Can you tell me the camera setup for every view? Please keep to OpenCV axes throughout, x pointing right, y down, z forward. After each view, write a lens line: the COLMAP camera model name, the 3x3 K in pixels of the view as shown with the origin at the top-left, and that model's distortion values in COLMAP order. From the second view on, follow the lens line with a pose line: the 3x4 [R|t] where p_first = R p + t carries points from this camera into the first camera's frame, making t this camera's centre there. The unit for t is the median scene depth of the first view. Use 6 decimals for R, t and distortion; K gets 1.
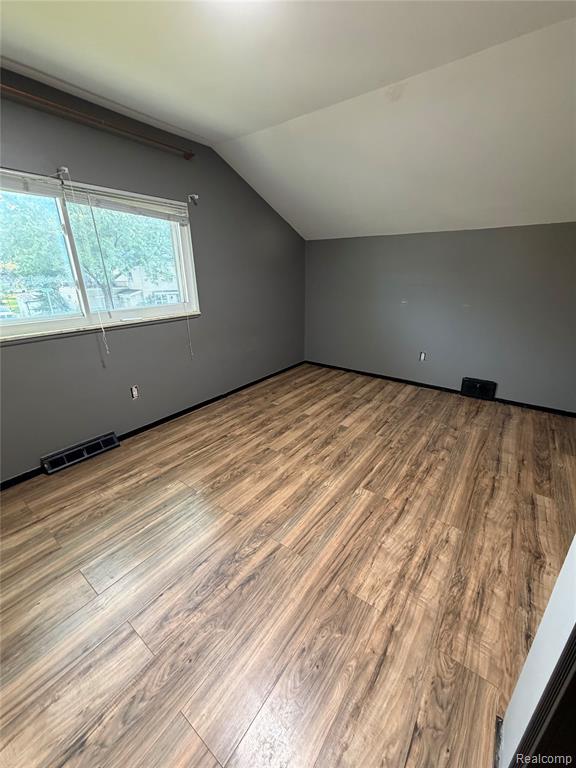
lens RADIAL K [[307.4, 0, 288.4], [0, 307.4, 380.8], [0, 0, 1]] dist [0.000273, -0.000120]
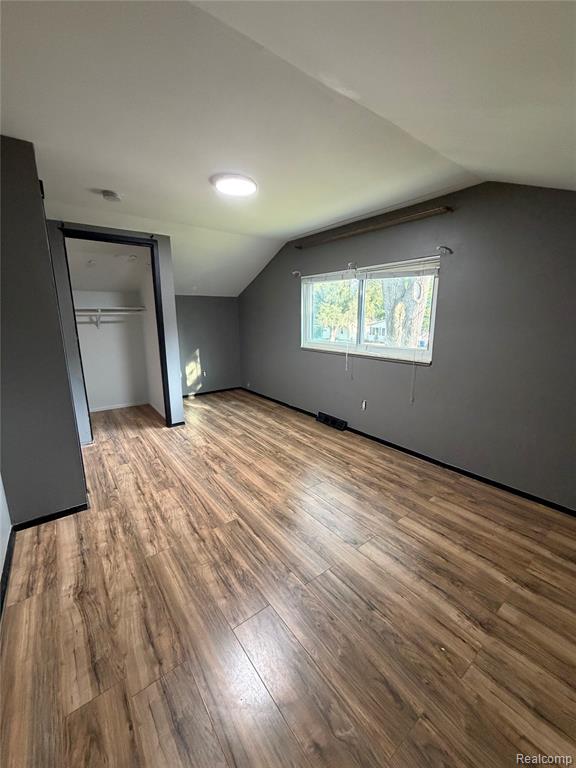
lens RADIAL K [[307.4, 0, 288.4], [0, 307.4, 380.8], [0, 0, 1]] dist [0.000273, -0.000120]
pose [[-0.275147, 0.206020, -0.939069, 1.069578], [-0.322618, 0.900346, 0.292052, -0.441506], [0.905655, 0.383318, -0.181262, 1.147050]]
